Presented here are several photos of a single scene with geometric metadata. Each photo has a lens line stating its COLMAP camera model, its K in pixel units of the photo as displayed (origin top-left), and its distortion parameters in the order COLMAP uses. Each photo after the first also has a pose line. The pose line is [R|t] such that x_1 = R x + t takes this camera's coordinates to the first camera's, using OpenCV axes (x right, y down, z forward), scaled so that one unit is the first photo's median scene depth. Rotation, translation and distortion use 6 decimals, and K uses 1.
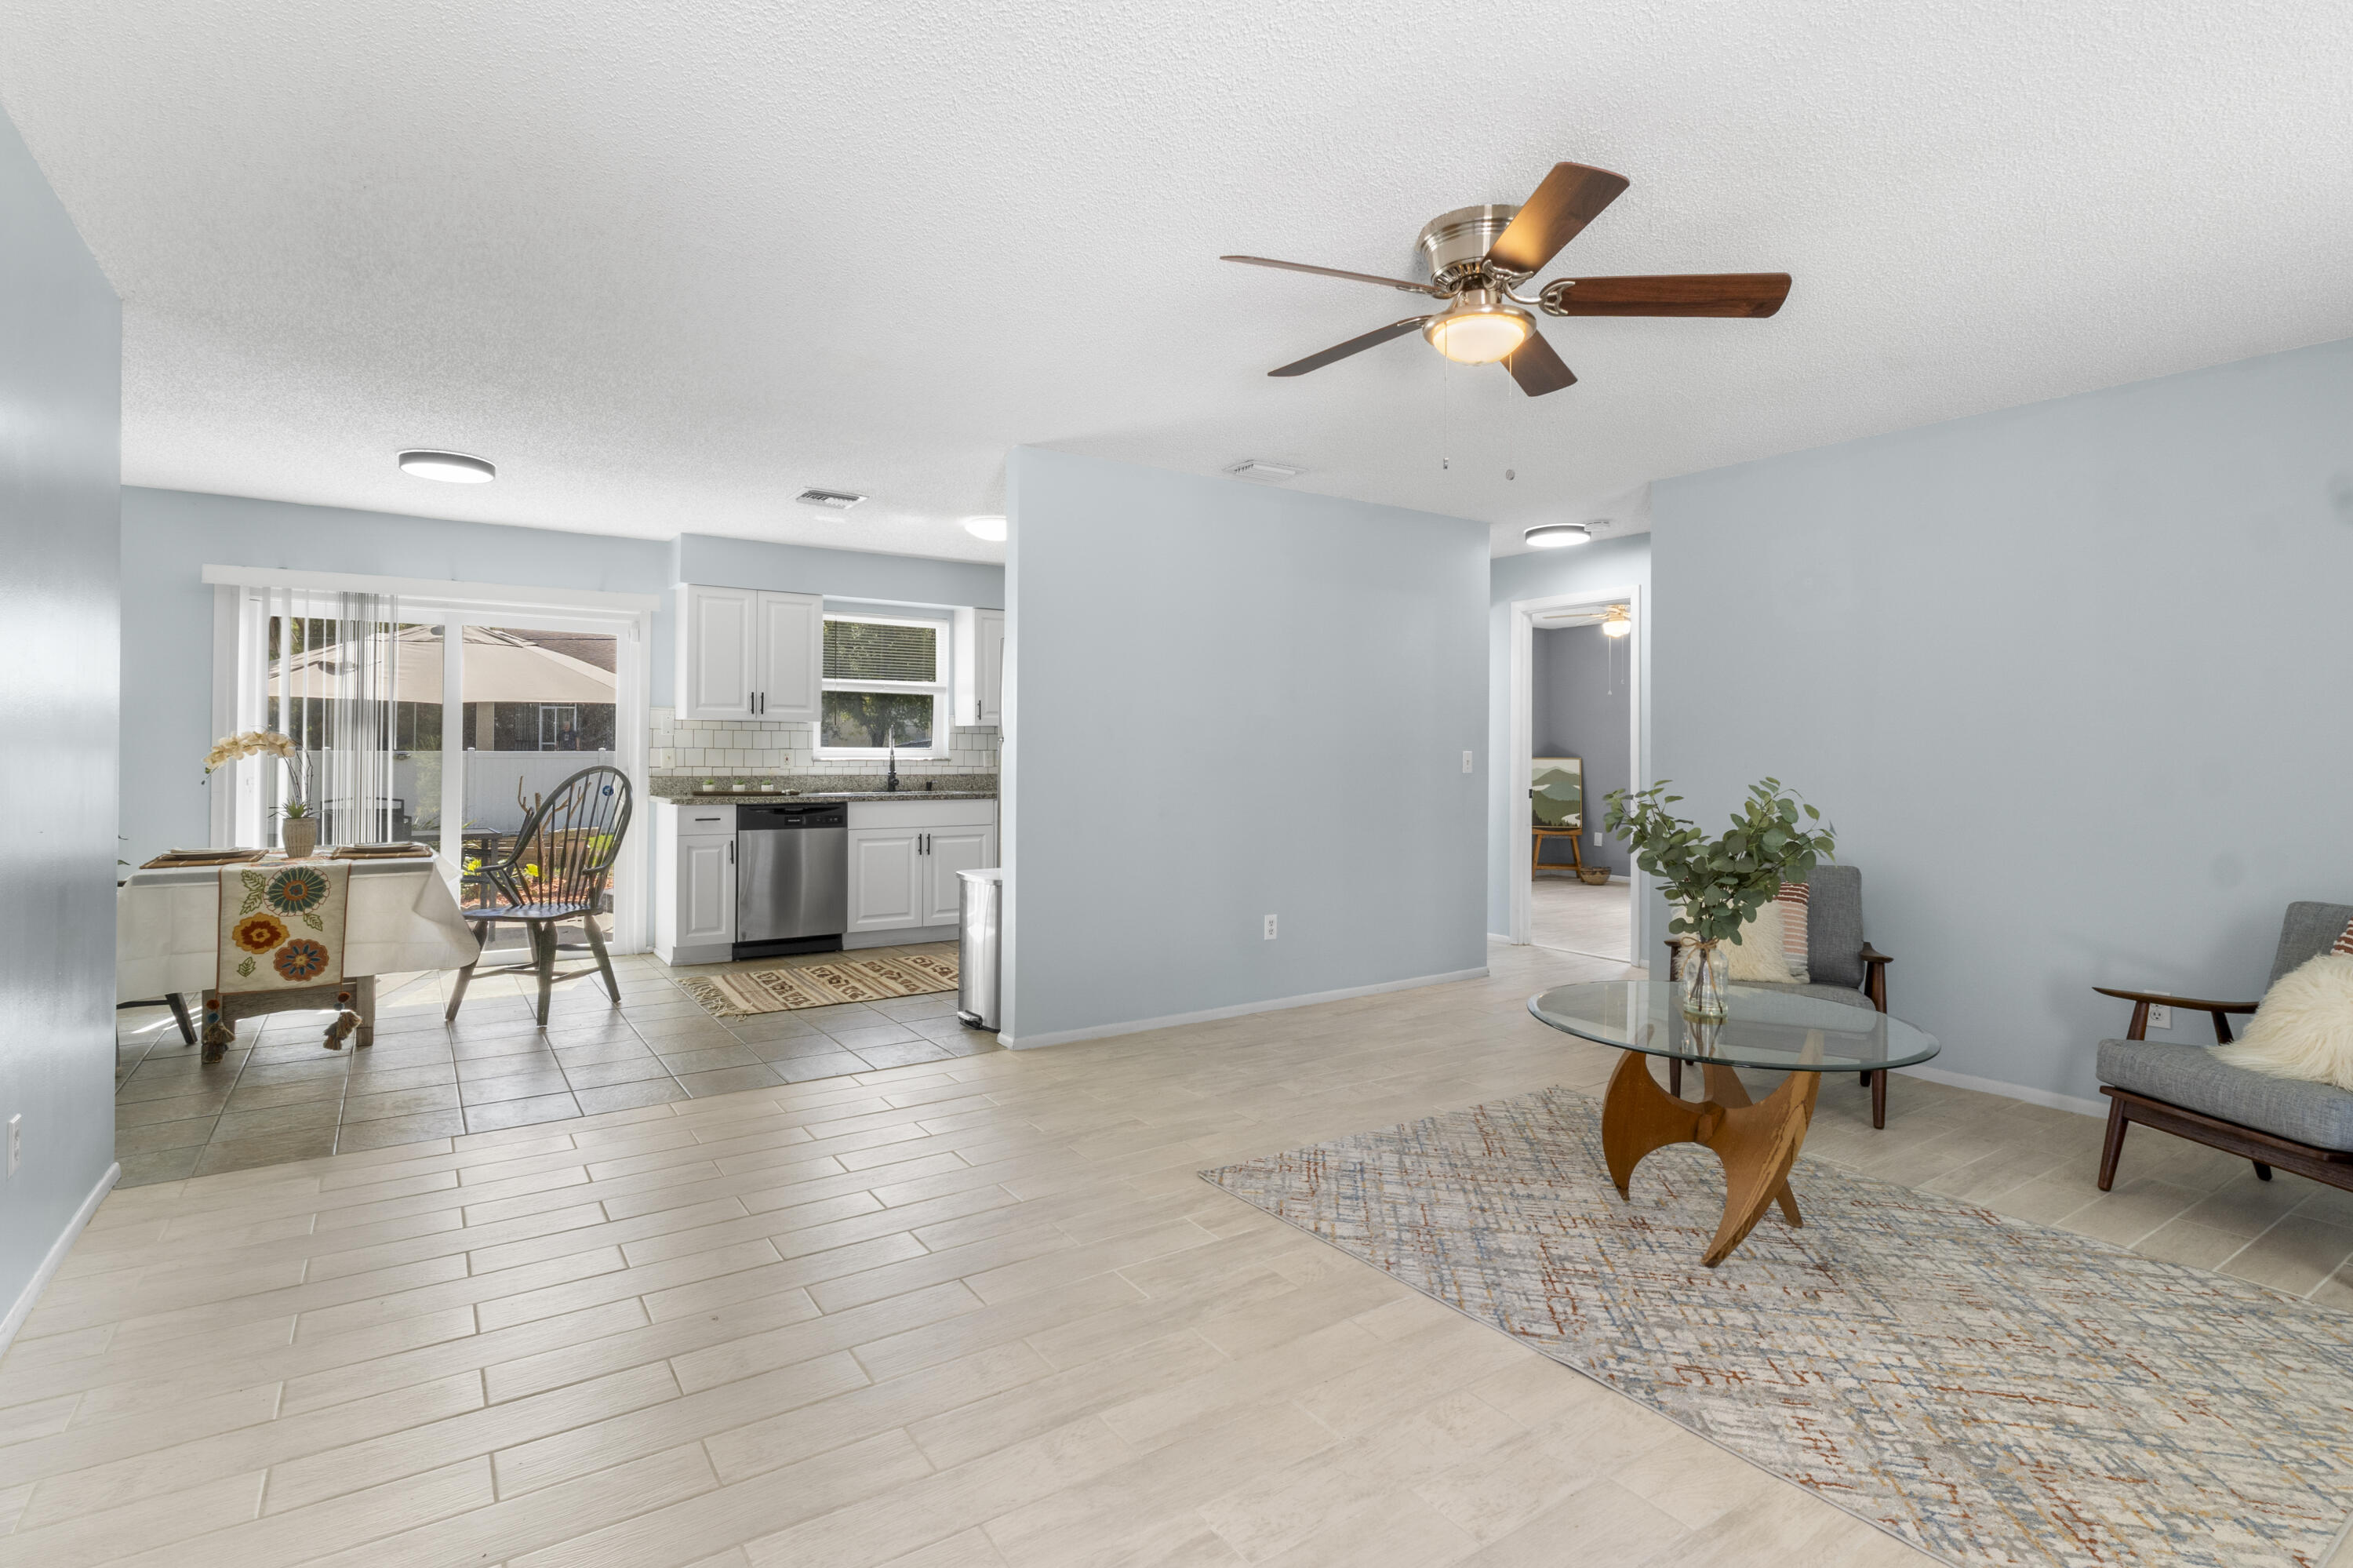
lens RADIAL K [[1145.0, 0, 1185.1], [0, 1145.0, 753.5], [0, 0, 1]] dist [0.002288, -0.000426]
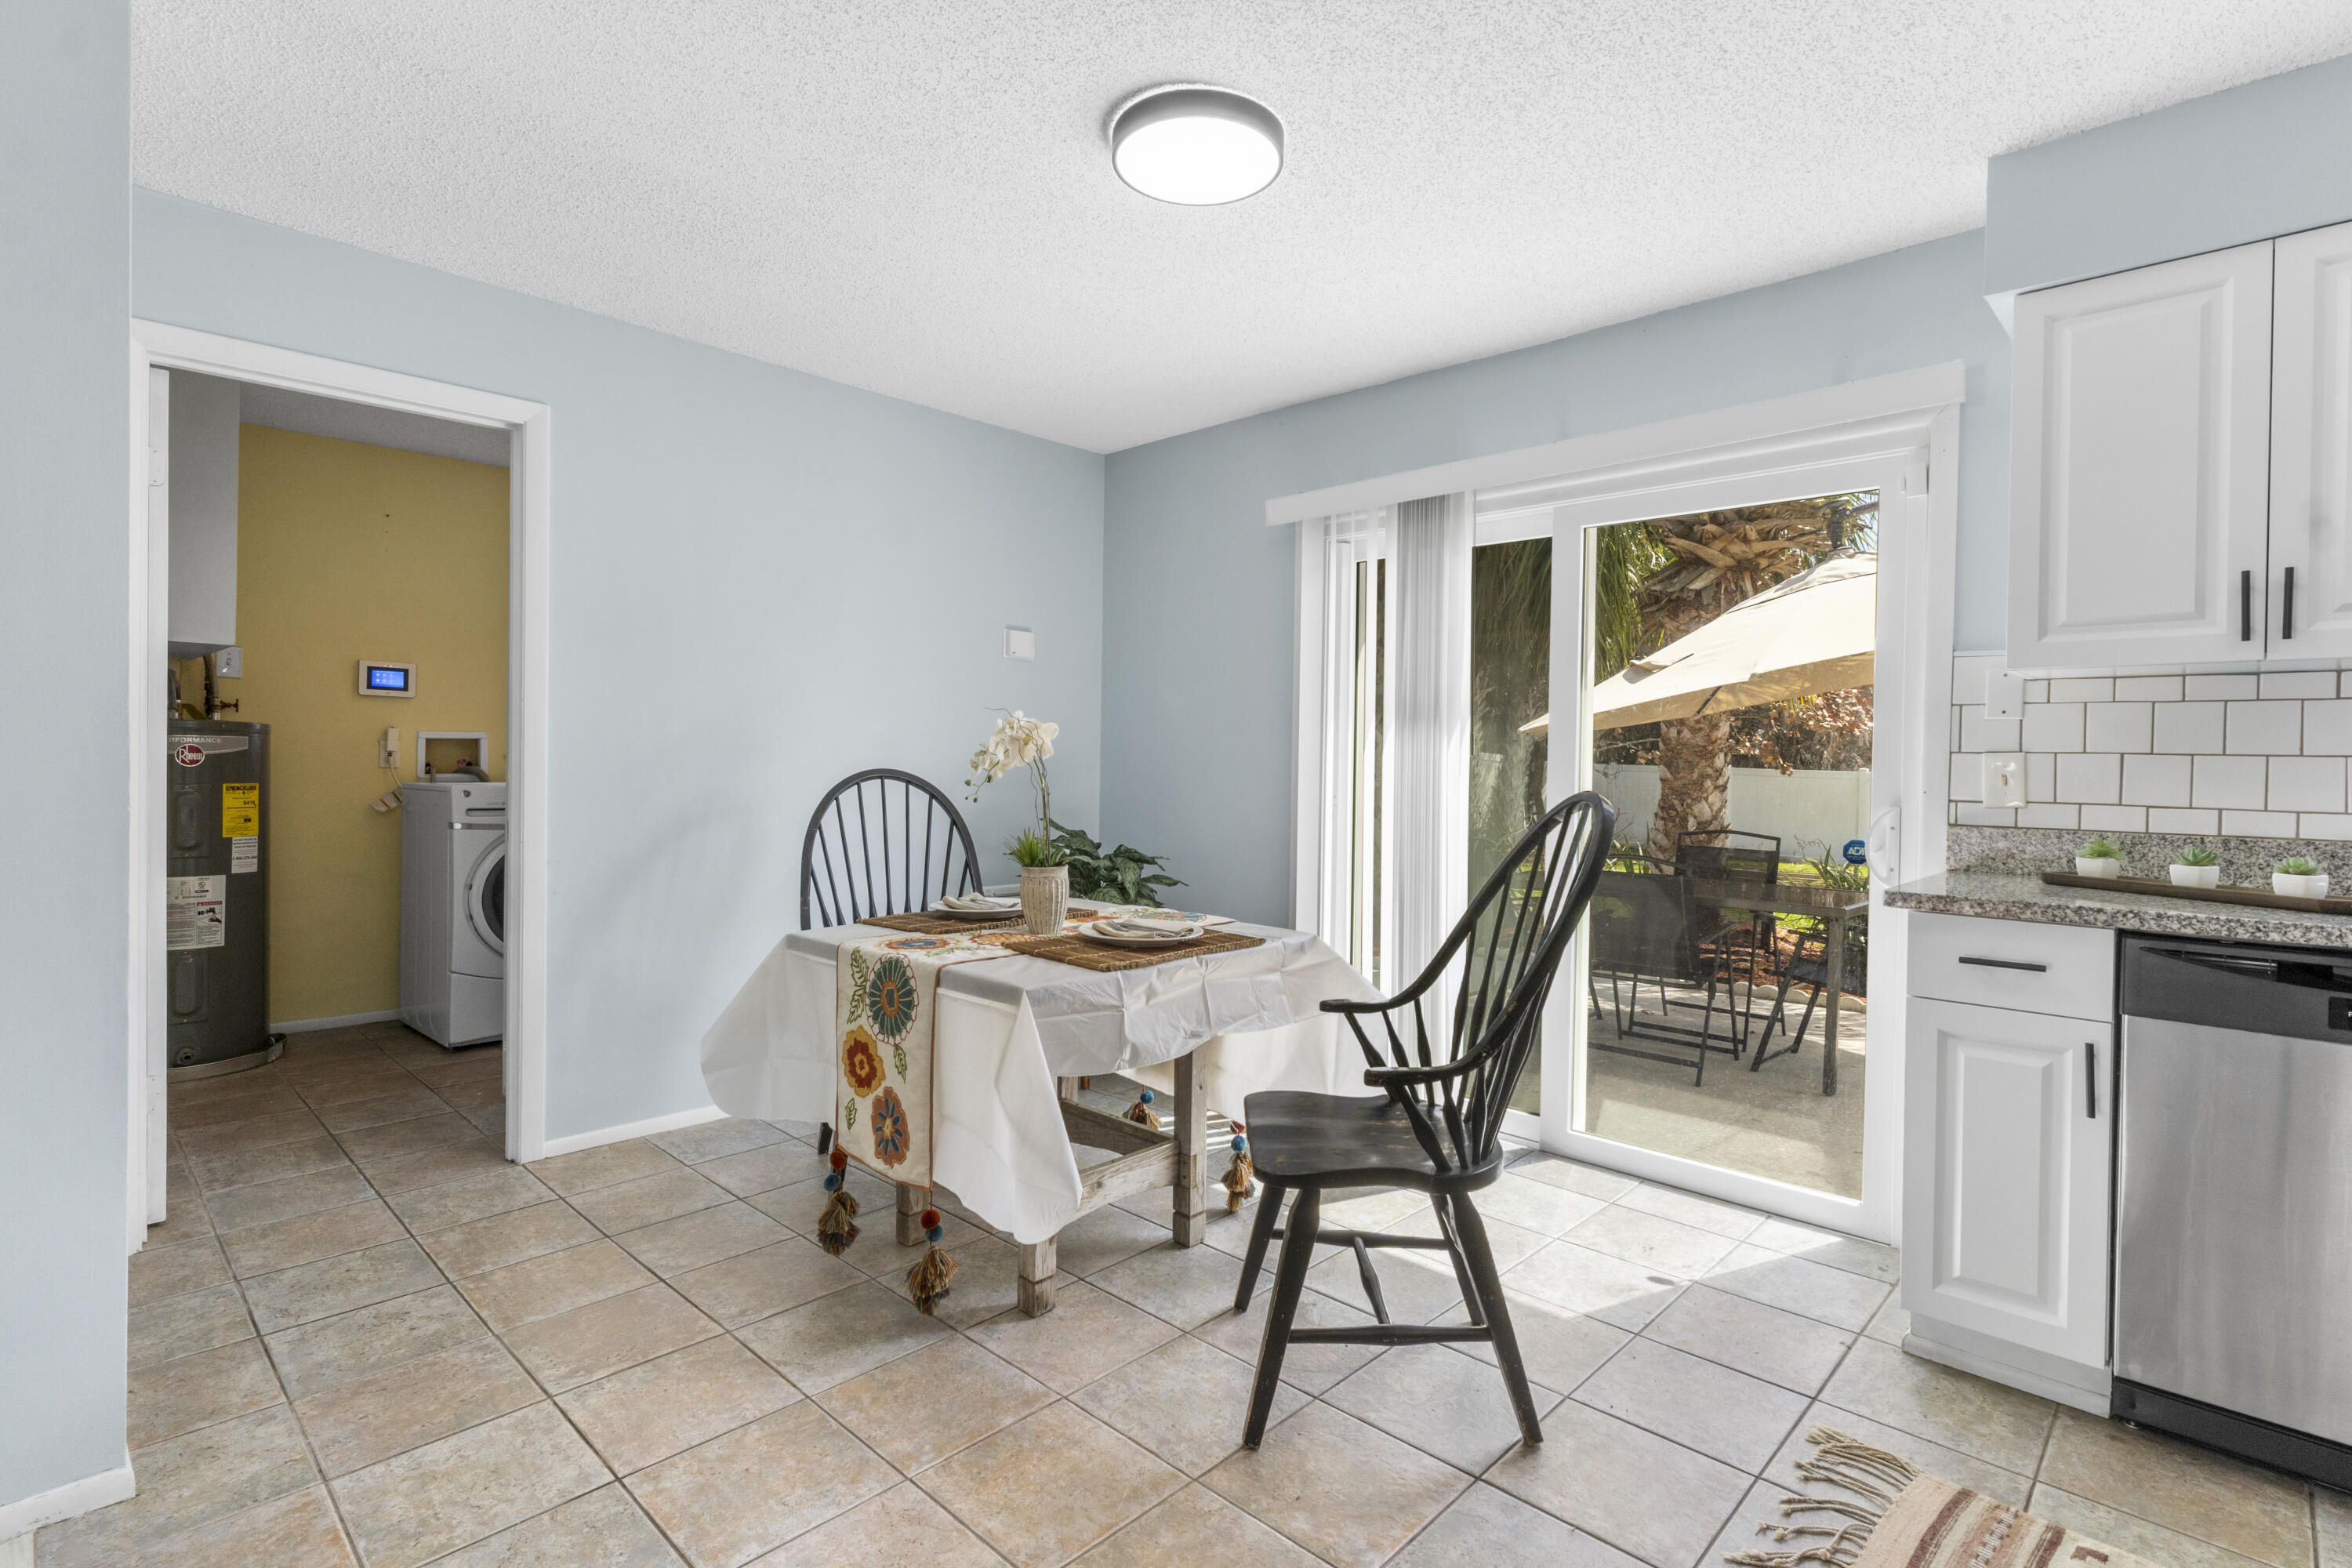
lens RADIAL K [[1120.4, 0, 1176.9], [0, 1120.4, 768.8], [0, 0, 1]] dist [0.001792, -0.000534]
pose [[0.203013, 0.004609, -0.979165, -0.271862], [-0.012751, 0.999917, 0.002063, 0.006352], [0.979093, 0.012066, 0.203055, 1.289347]]
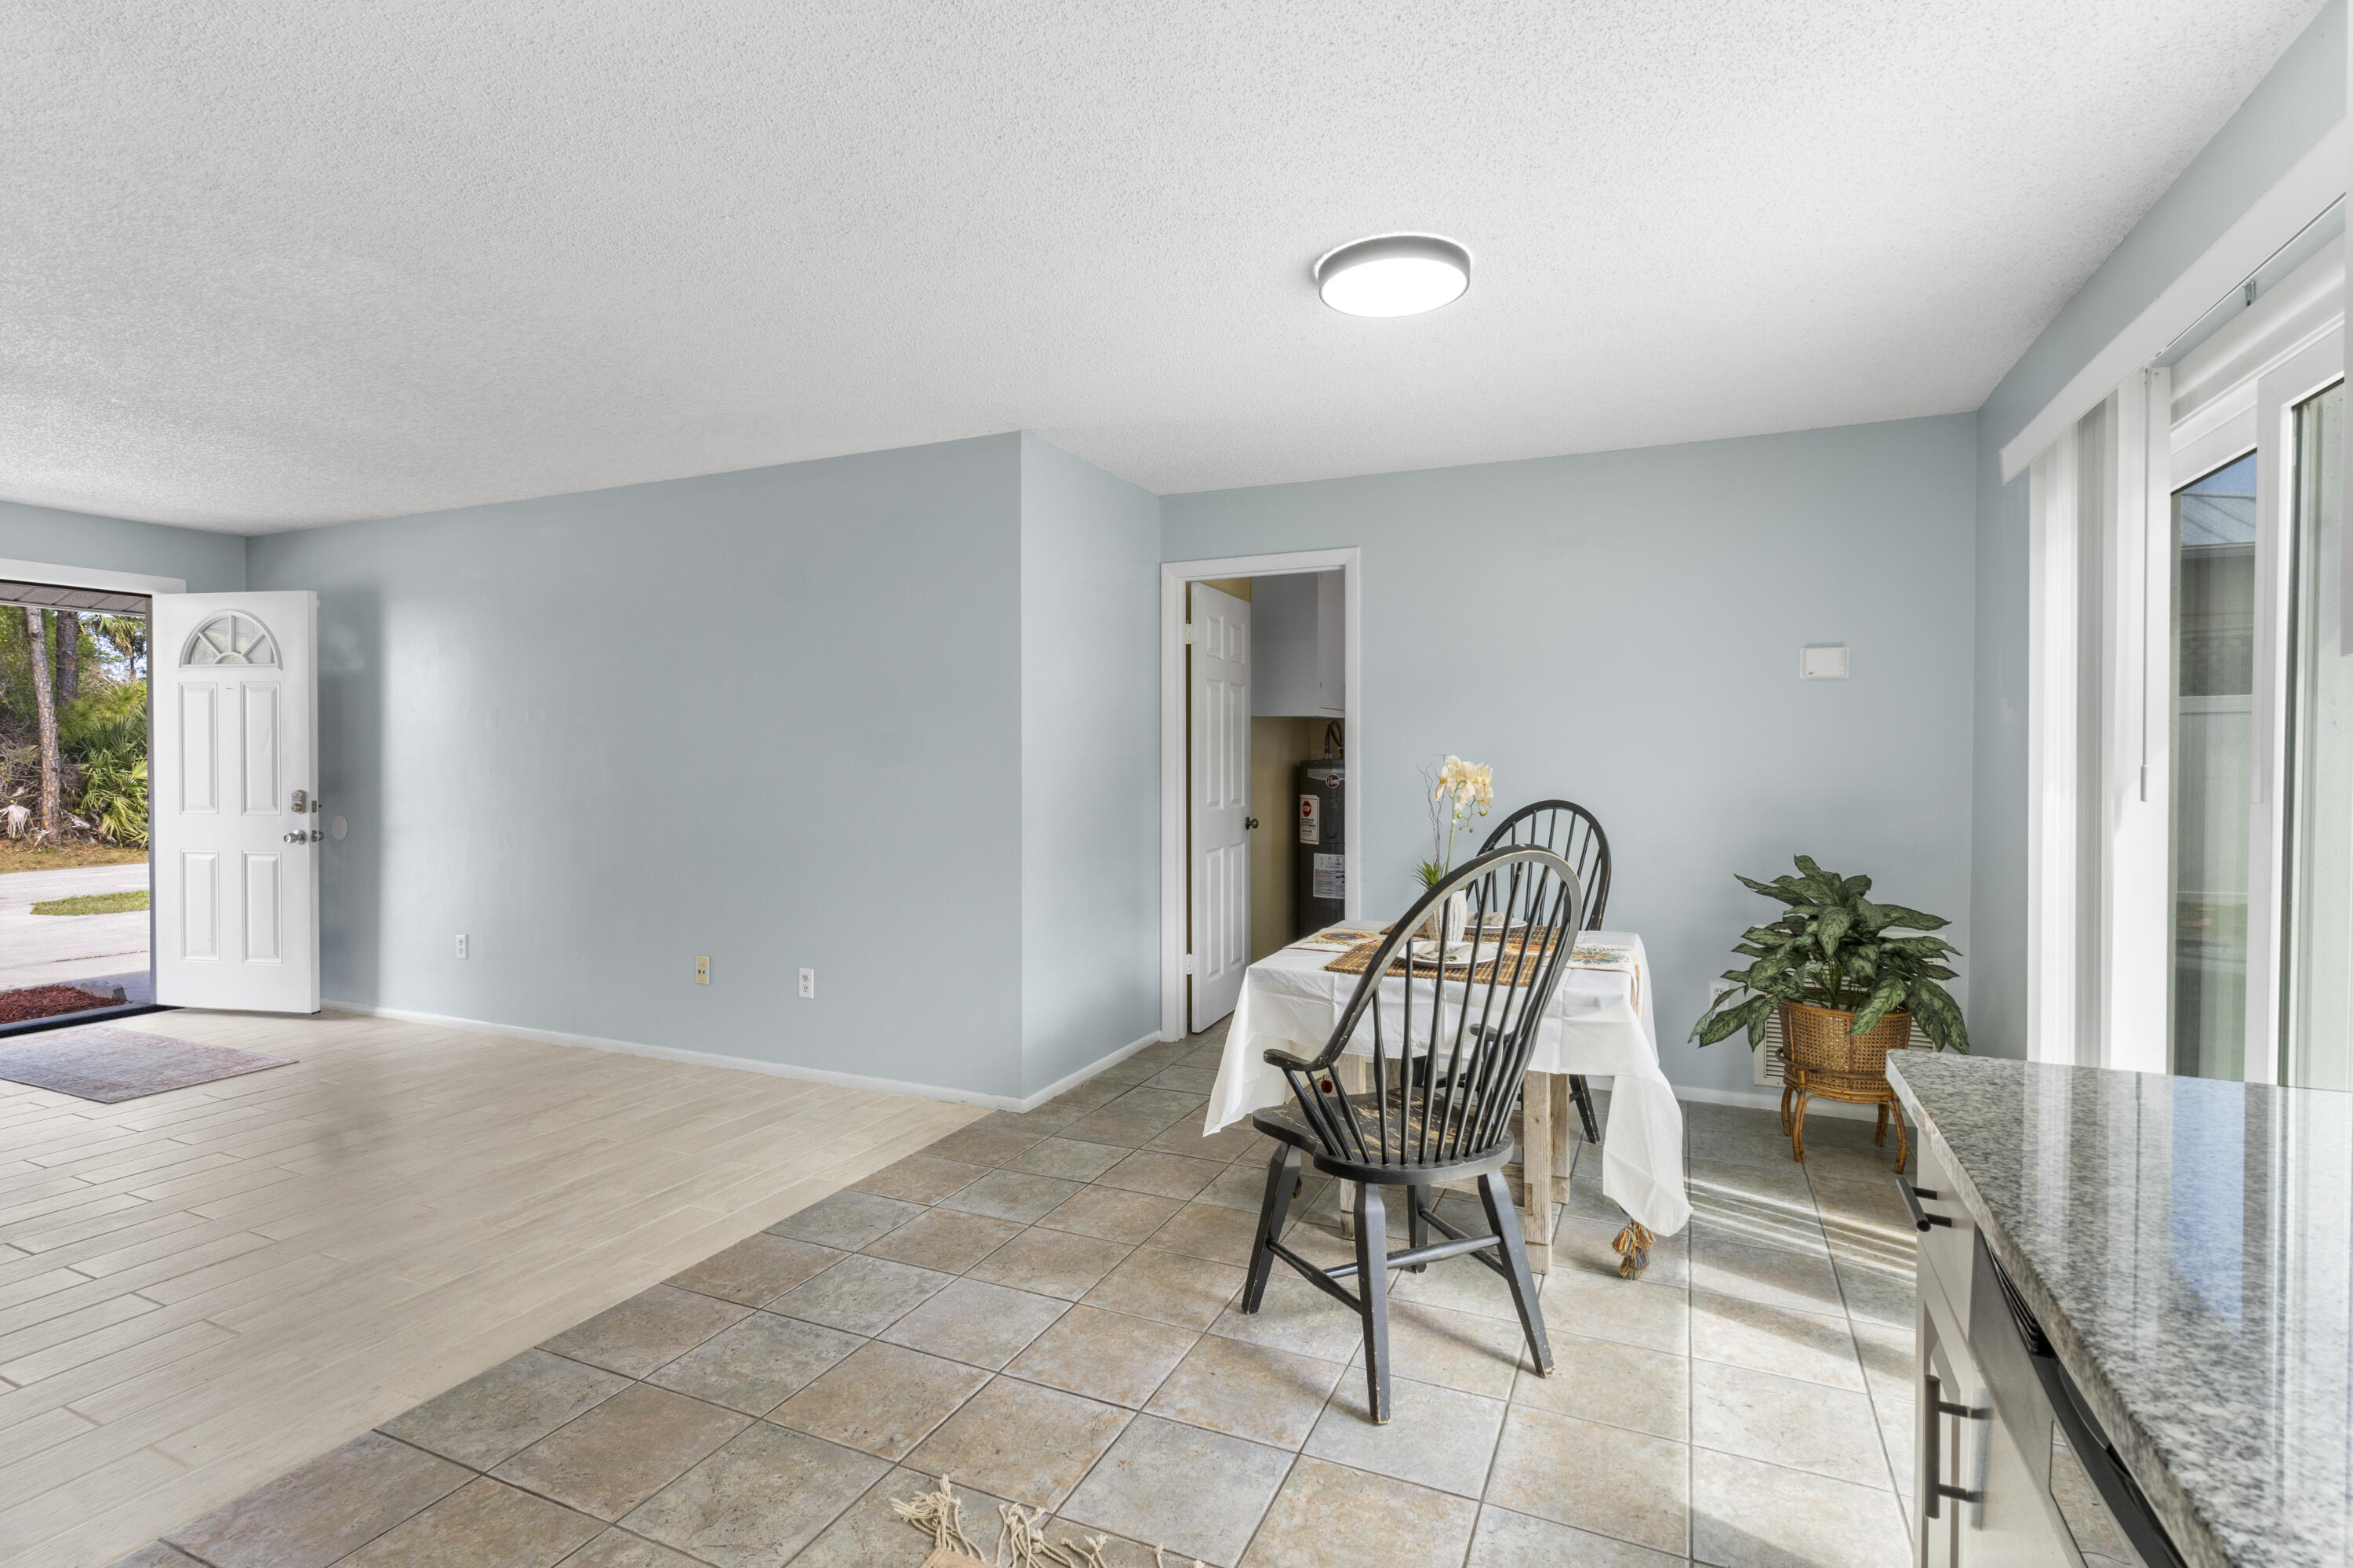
lens RADIAL K [[1120.9, 0, 1177.4], [0, 1120.9, 768.8], [0, 0, 1]] dist [0.001792, -0.000534]
pose [[-0.855358, -0.001433, -0.518035, -0.397410], [-0.007280, 0.999931, 0.009255, -0.027711], [0.517986, 0.011688, -0.855309, 2.016315]]
